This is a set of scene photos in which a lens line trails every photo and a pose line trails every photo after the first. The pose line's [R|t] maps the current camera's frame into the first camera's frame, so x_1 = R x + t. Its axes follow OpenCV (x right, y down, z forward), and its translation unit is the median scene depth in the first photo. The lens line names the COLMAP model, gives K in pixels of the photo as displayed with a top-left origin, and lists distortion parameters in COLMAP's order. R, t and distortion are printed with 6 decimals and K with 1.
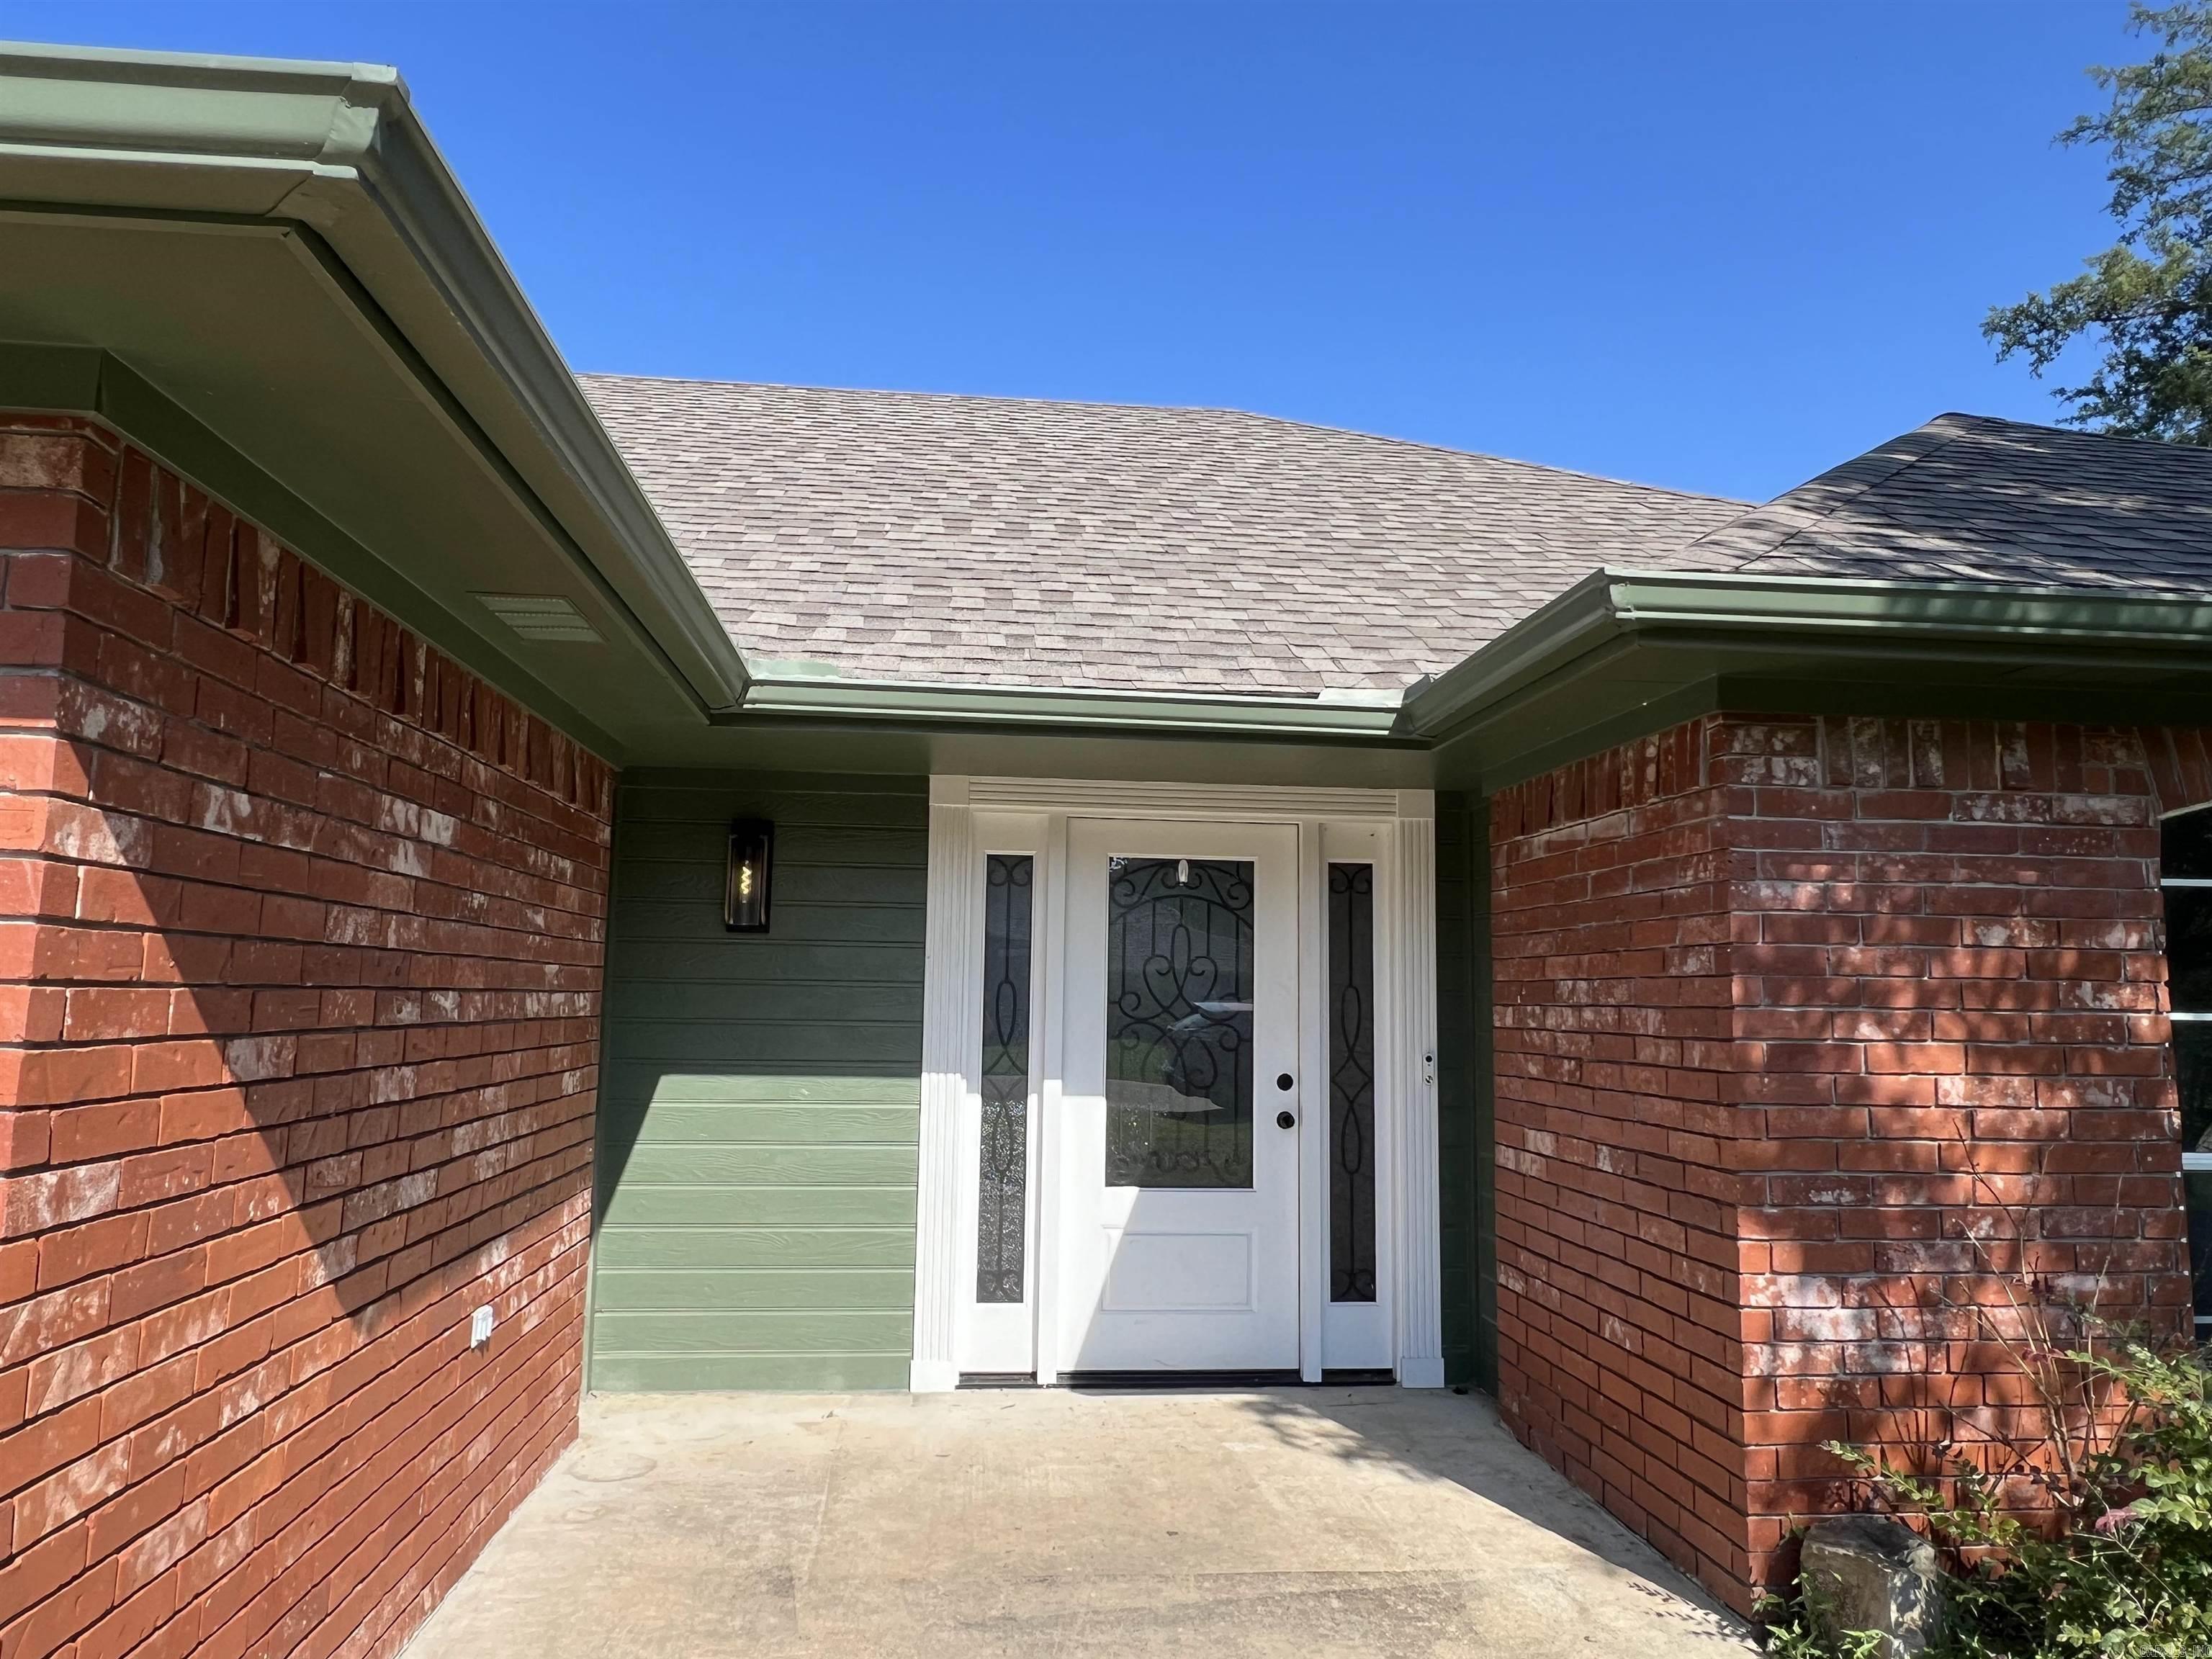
lens RADIAL K [[1461.6, 0, 1082.5], [0, 1461.6, 828.5], [0, 0, 1]] dist [0.001124, -0.000184]
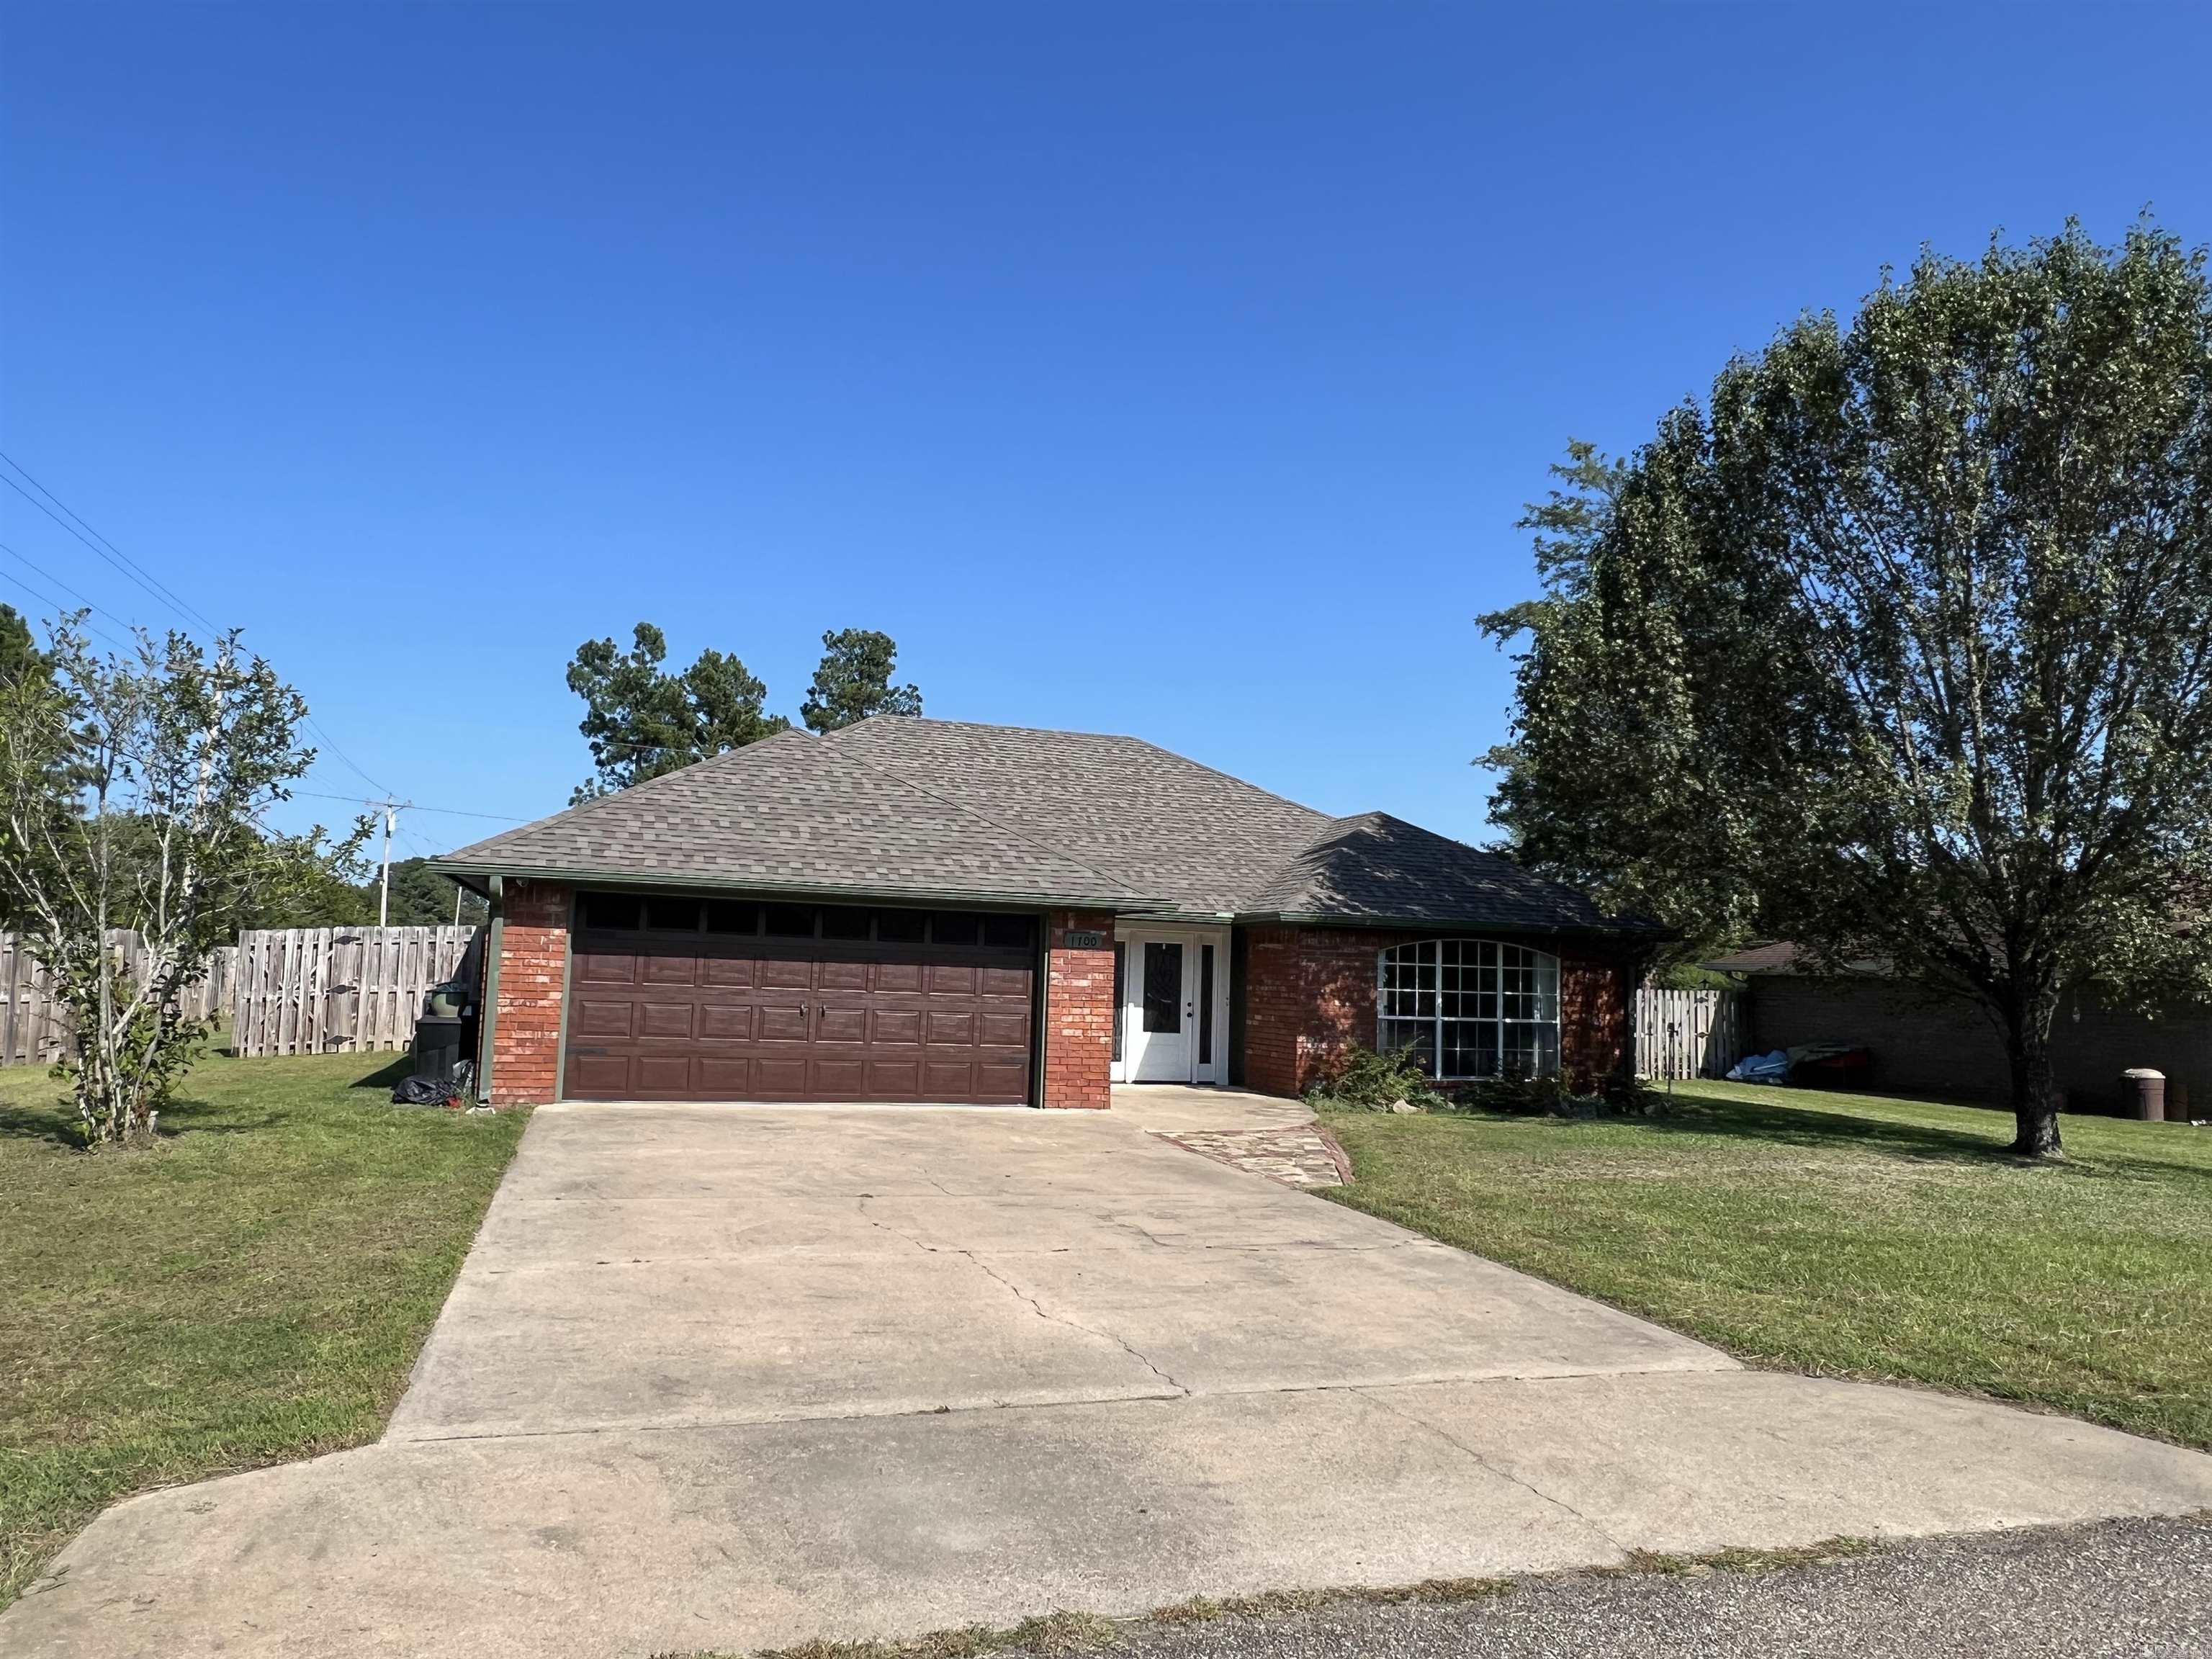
lens RADIAL K [[1461.6, 0, 1082.5], [0, 1461.6, 828.5], [0, 0, 1]] dist [0.001124, -0.000184]
pose [[0.973936, 0.042126, 0.222875, -1.017469], [-0.046478, 0.998817, 0.014313, -0.327843], [-0.222008, -0.024299, 0.974742, -2.661410]]
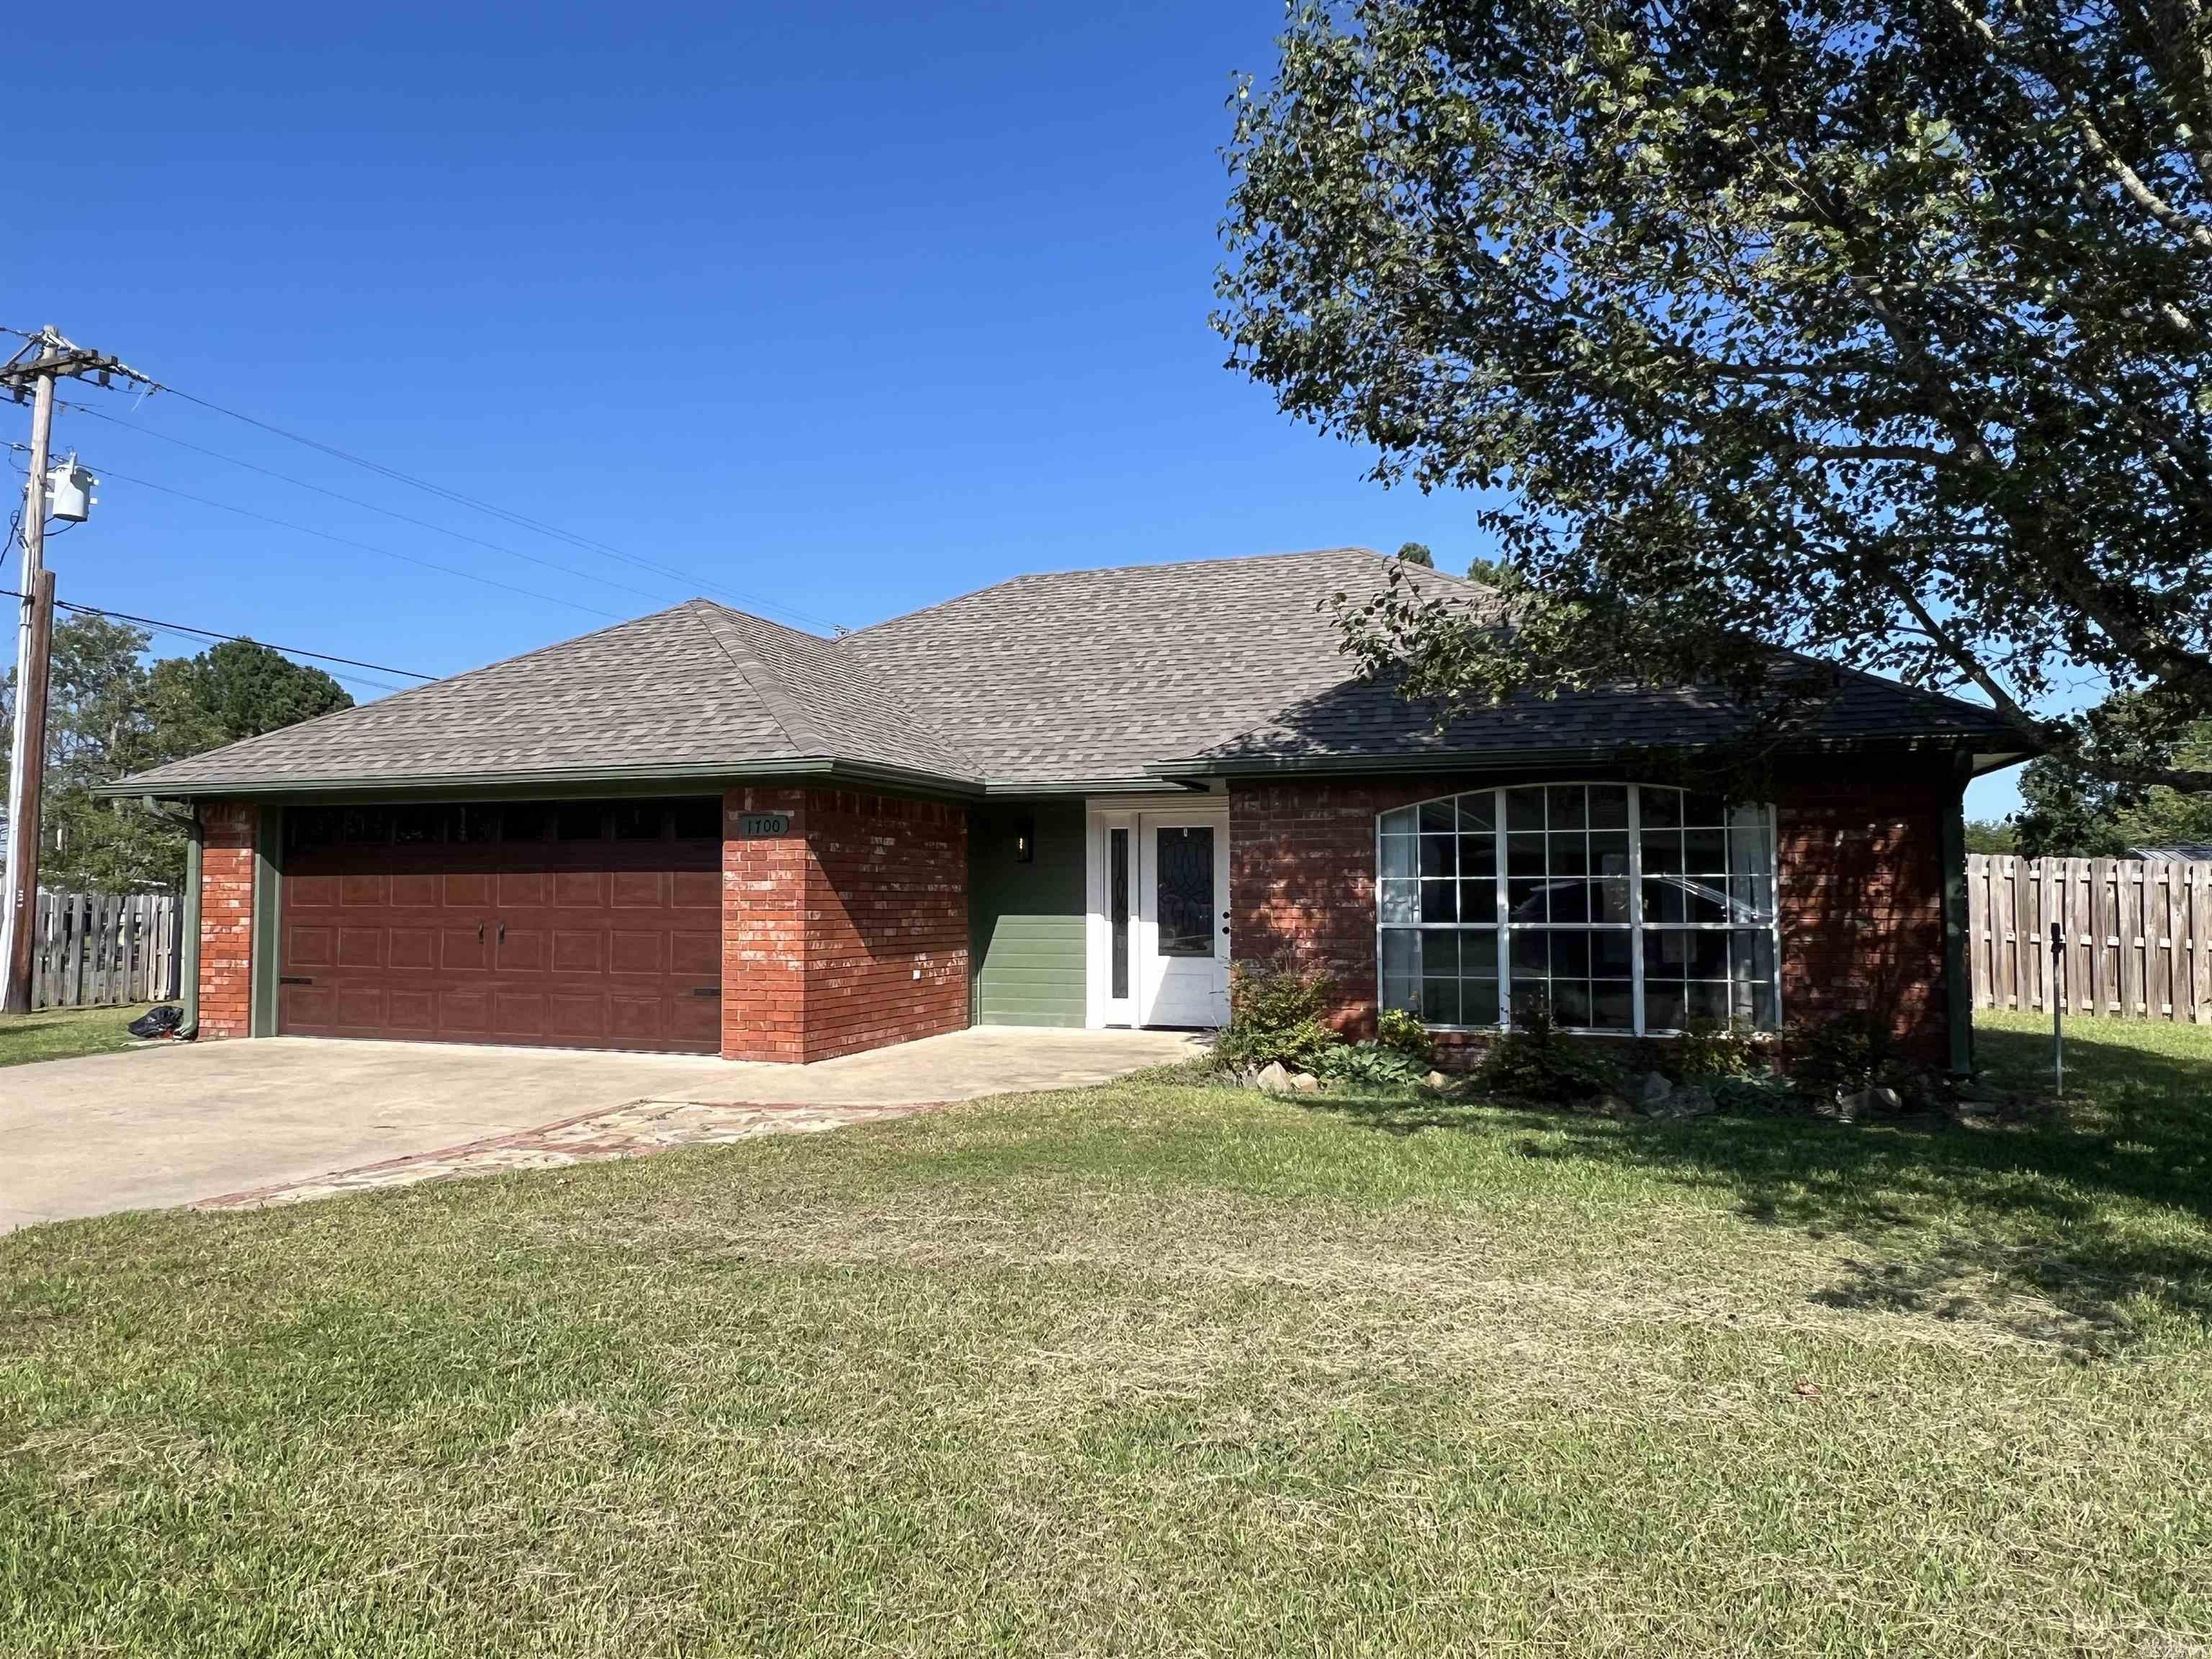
lens RADIAL K [[1461.6, 0, 1082.5], [0, 1461.6, 828.5], [0, 0, 1]] dist [0.001124, -0.000184]
pose [[0.902316, -0.036954, -0.429489, 1.049535], [0.063802, 0.996794, 0.048277, -0.117316], [0.426328, -0.070963, 0.901781, -1.418107]]
